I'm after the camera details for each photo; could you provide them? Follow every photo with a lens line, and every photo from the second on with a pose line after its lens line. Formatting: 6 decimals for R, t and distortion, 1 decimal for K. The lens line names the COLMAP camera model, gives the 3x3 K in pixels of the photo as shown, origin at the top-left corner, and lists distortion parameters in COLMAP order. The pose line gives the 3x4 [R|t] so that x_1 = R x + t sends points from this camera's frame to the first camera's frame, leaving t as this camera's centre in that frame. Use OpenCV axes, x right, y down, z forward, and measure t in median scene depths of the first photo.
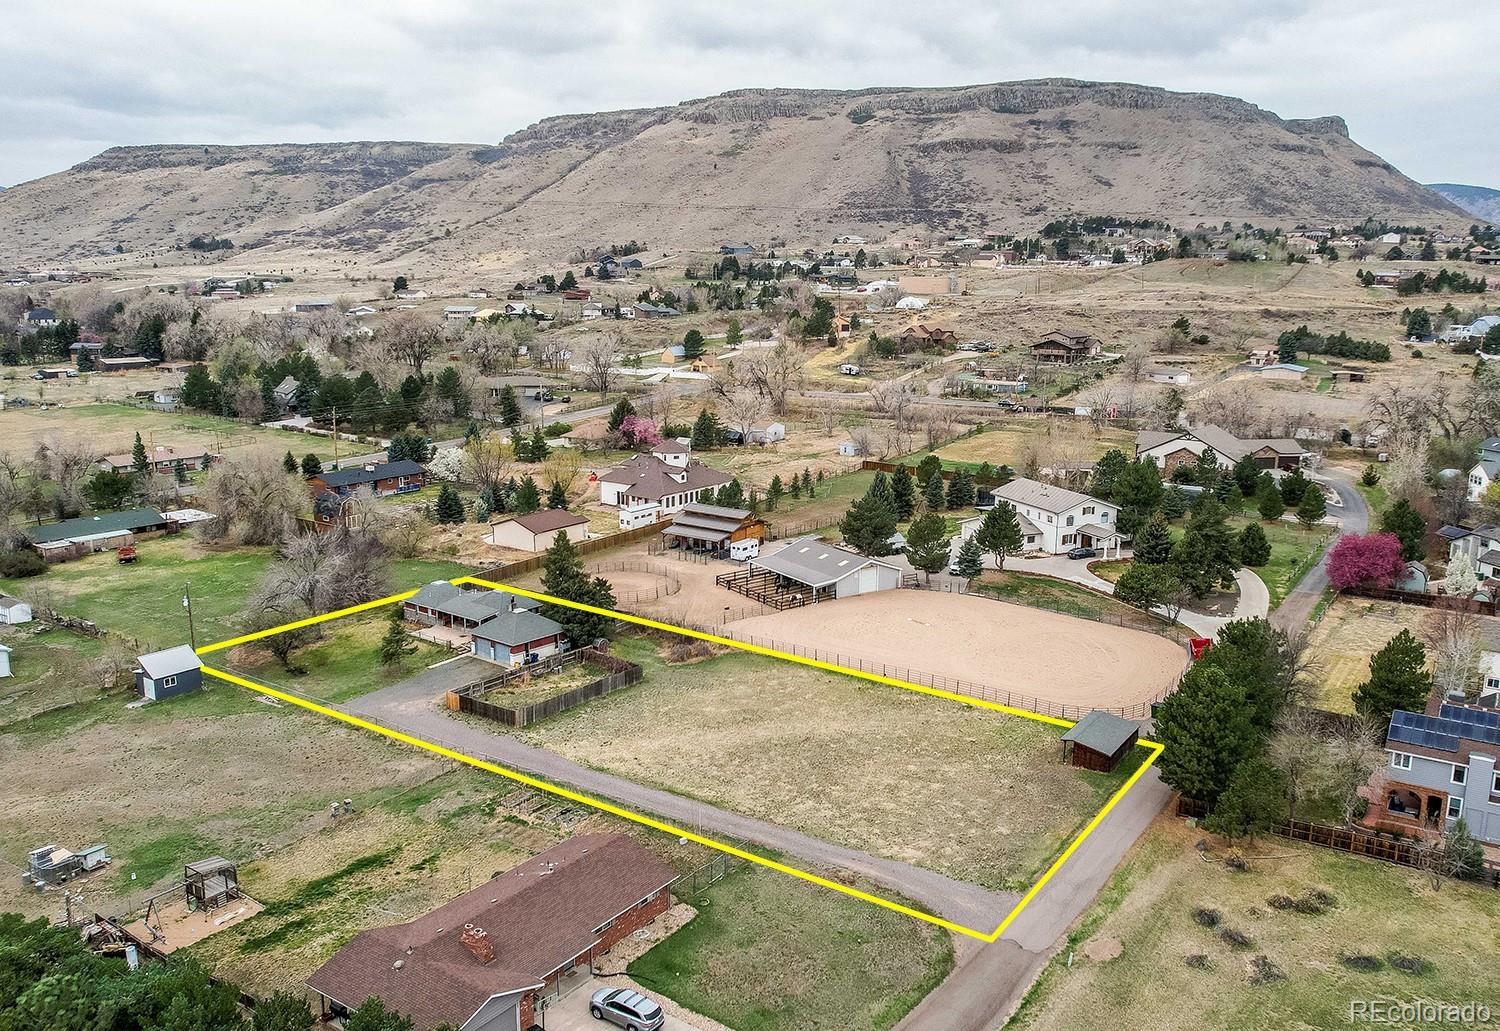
lens RADIAL K [[1181.5, 0, 799.2], [0, 1181.5, 513.4], [0, 0, 1]] dist [-0.039326, 0.008402]
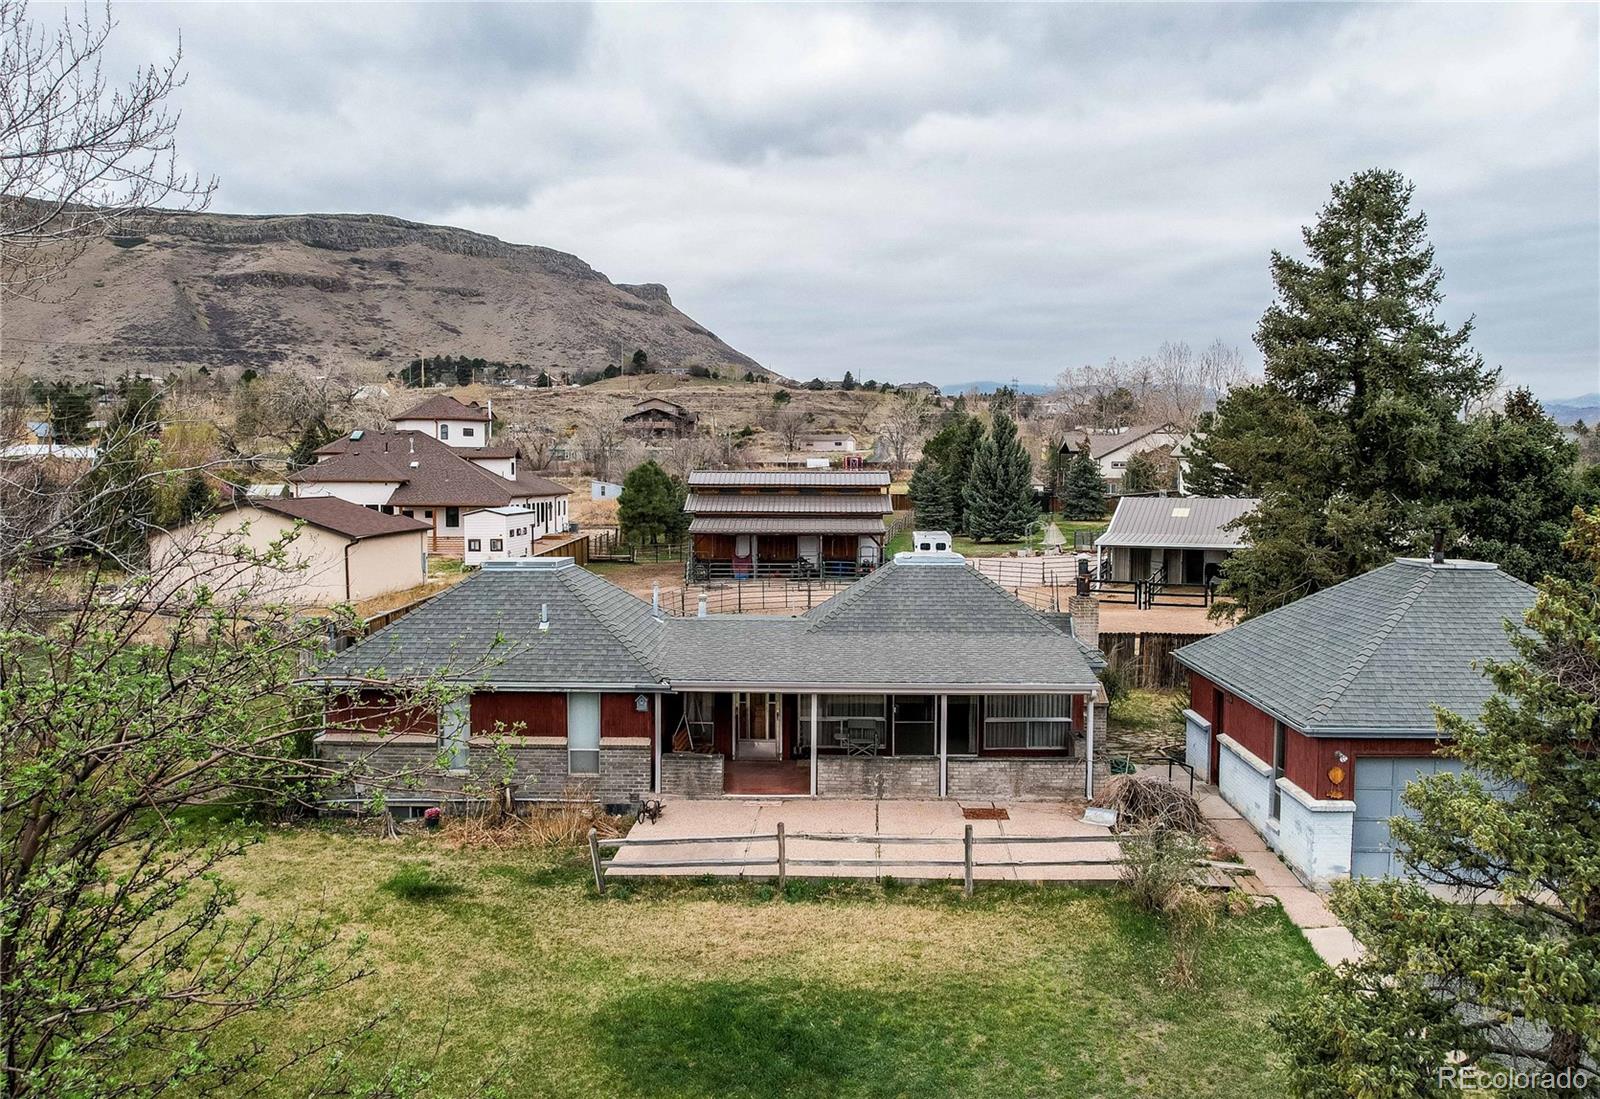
lens RADIAL K [[1260.2, 0, 852.5], [0, 1260.2, 547.3], [0, 0, 1]] dist [-0.039326, 0.008402]
pose [[0.820159, -0.045115, 0.570355, -0.040637], [0.121408, 0.987907, -0.096438, 0.008762], [-0.559106, 0.148340, 0.815718, 0.090865]]
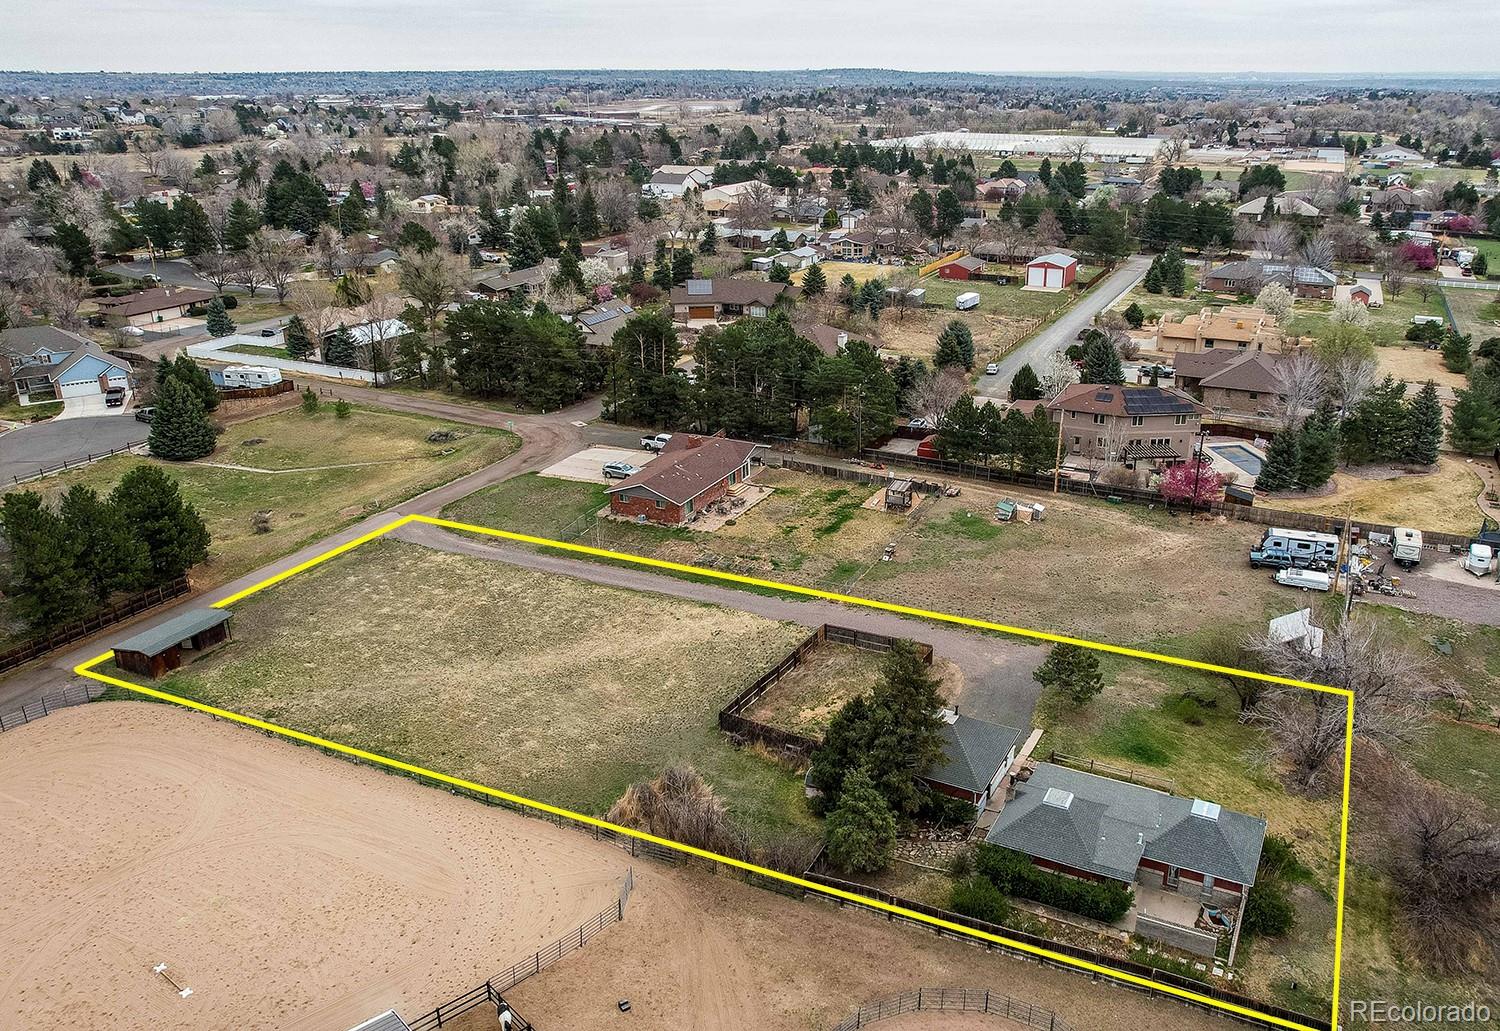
lens RADIAL K [[1178.1, 0, 817.3], [0, 1178.1, 515.8], [0, 0, 1]] dist [-0.041066, 0.016876]
pose [[-0.986404, 0.042840, -0.158659, -0.008057], [-0.049839, 0.841982, 0.537199, -0.032801], [0.156602, 0.537802, -0.828399, 0.144200]]
